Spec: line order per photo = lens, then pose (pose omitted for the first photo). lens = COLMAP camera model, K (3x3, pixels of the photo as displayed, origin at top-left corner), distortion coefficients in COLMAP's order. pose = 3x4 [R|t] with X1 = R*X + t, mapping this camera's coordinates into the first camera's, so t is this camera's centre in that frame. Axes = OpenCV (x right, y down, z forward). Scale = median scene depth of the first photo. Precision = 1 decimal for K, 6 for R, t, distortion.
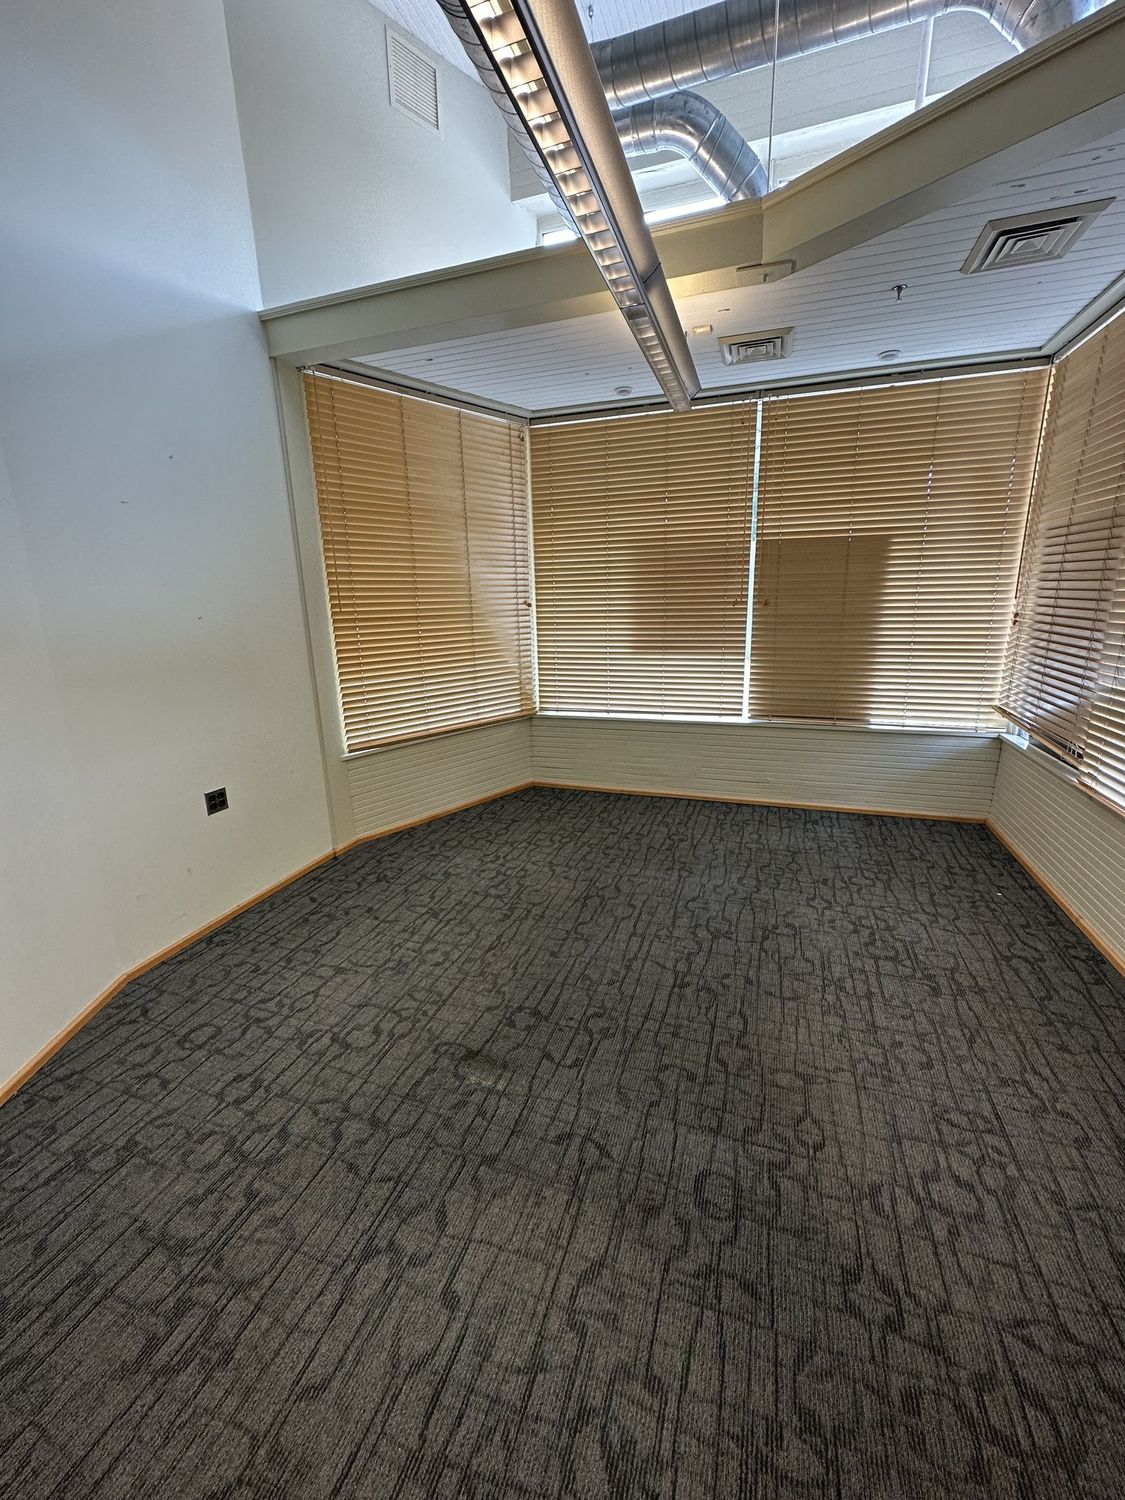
lens RADIAL K [[595.6, 0, 562.6], [0, 595.6, 745.3], [0, 0, 1]] dist [-0.002132, -0.000290]
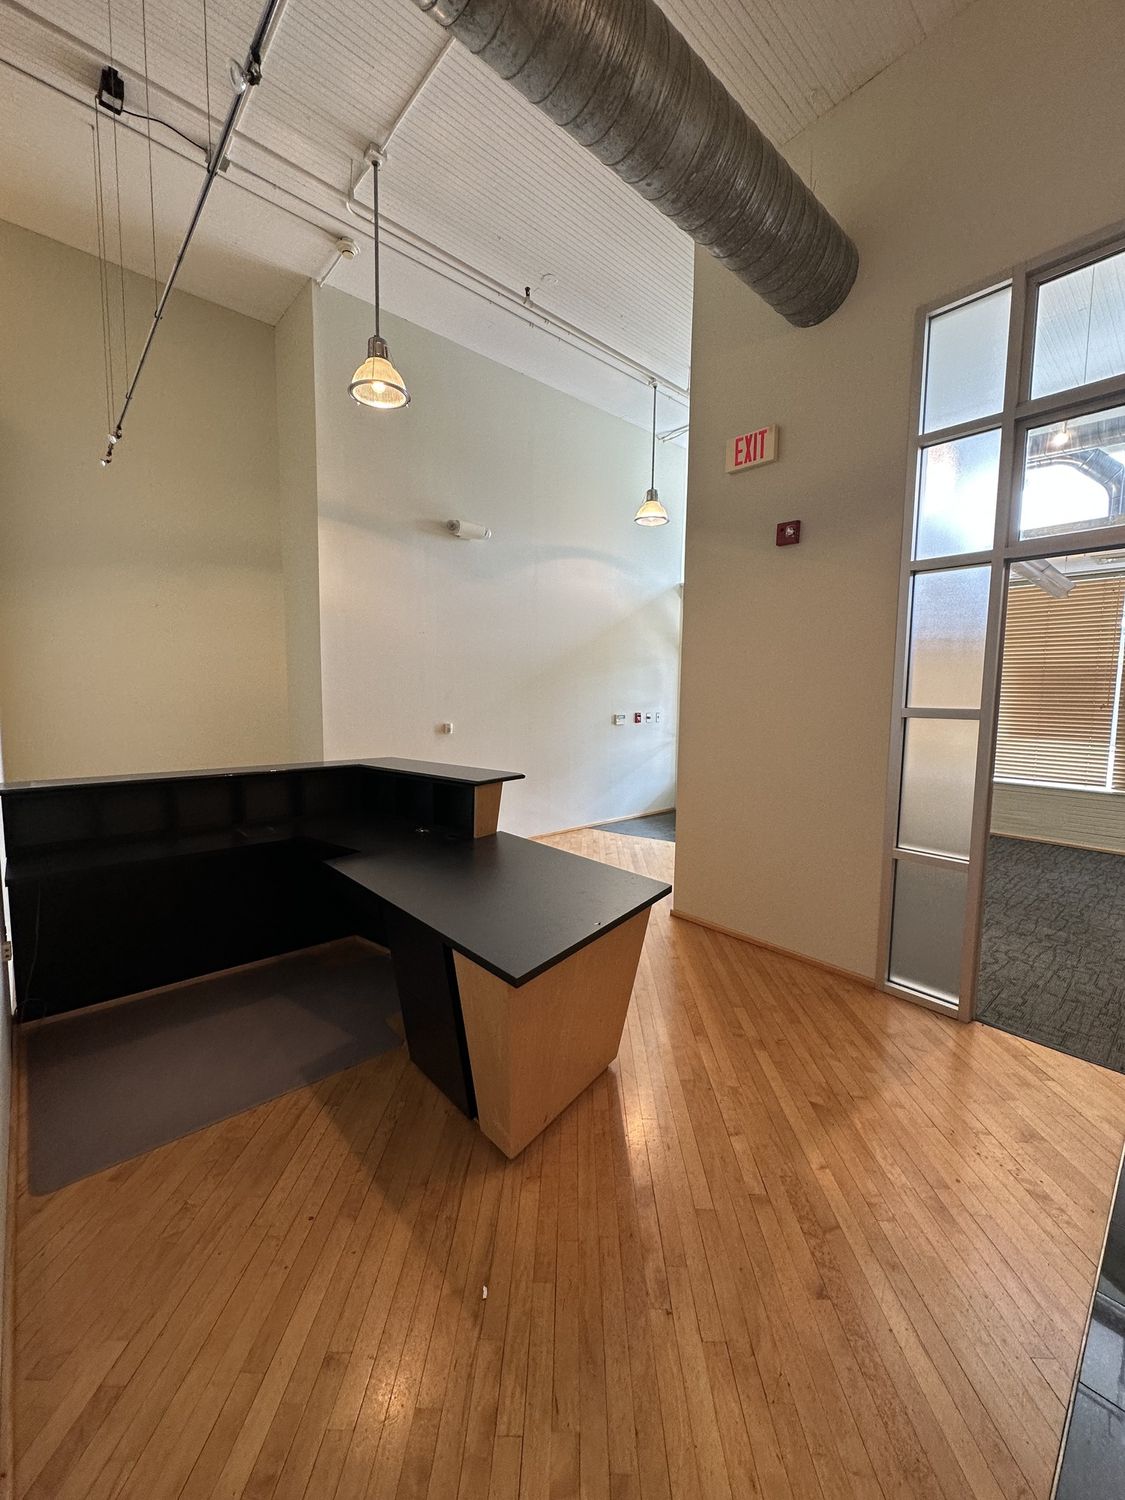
lens RADIAL K [[595.6, 0, 564.8], [0, 595.6, 749.7], [0, 0, 1]] dist [-0.002132, -0.000290]
pose [[0.876352, 0.084540, -0.474194, -0.157485], [-0.153349, 0.982221, -0.108290, 0.215750], [0.456608, 0.167618, 0.873735, -0.820956]]
